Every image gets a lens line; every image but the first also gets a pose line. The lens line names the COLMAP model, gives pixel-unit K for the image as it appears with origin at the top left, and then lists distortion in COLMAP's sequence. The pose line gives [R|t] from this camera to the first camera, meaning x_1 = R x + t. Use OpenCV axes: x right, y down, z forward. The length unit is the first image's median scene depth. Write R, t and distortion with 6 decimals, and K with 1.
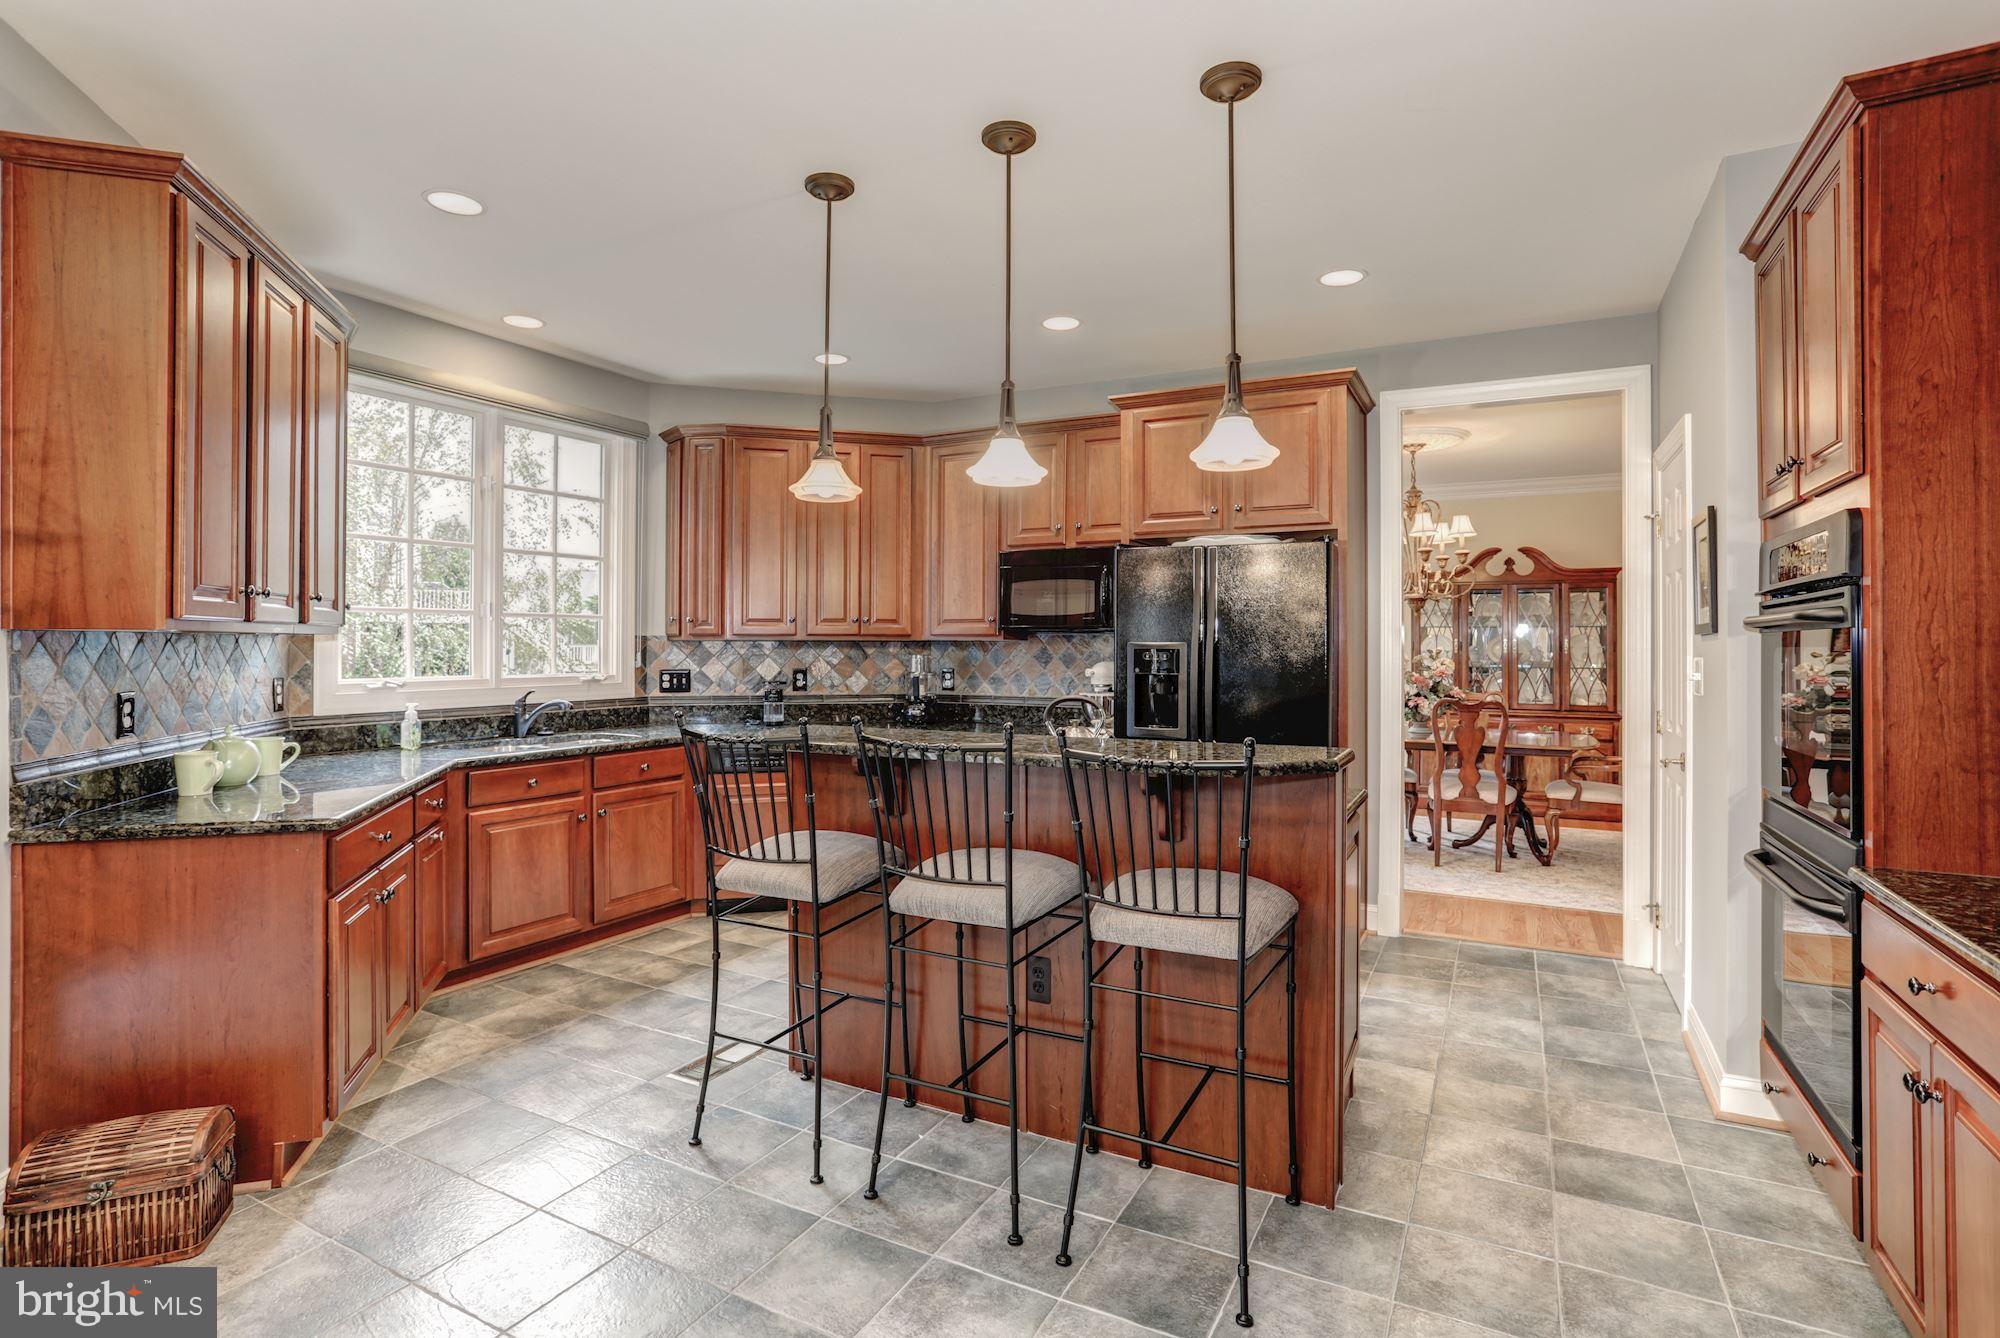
lens RADIAL K [[979.6, 0, 982.0], [0, 979.6, 642.2], [0, 0, 1]] dist [-0.027840, 0.004960]
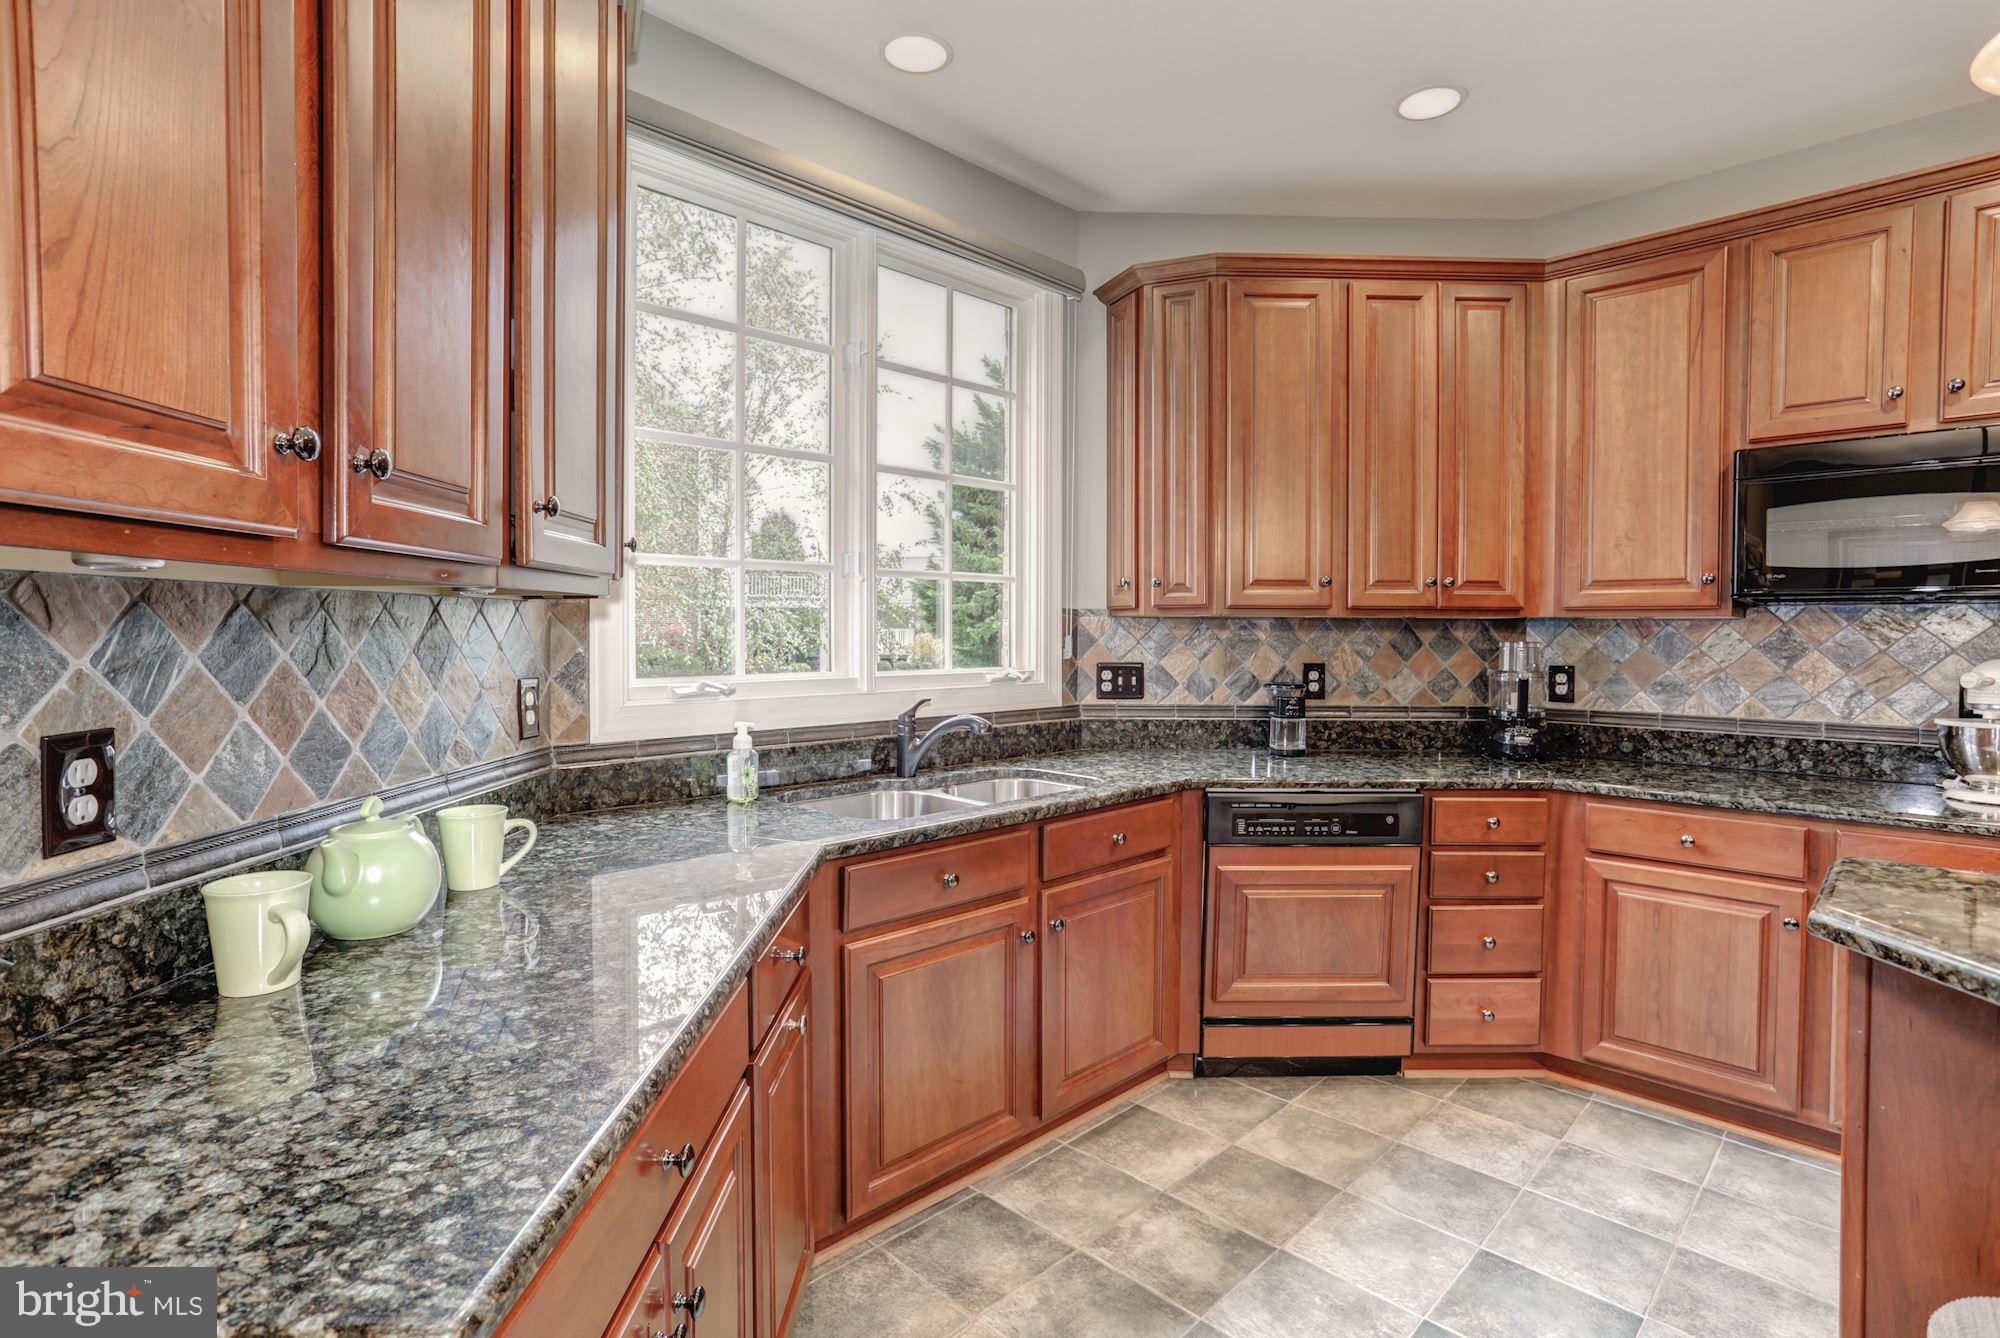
lens RADIAL K [[979.6, 0, 1001.5], [0, 979.6, 655.8], [0, 0, 1]] dist [-0.027840, 0.004960]
pose [[0.962932, 0.009648, -0.269572, -0.222423], [-0.001643, 0.999551, 0.029905, 0.004794], [0.269740, -0.028354, 0.962516, 0.378279]]
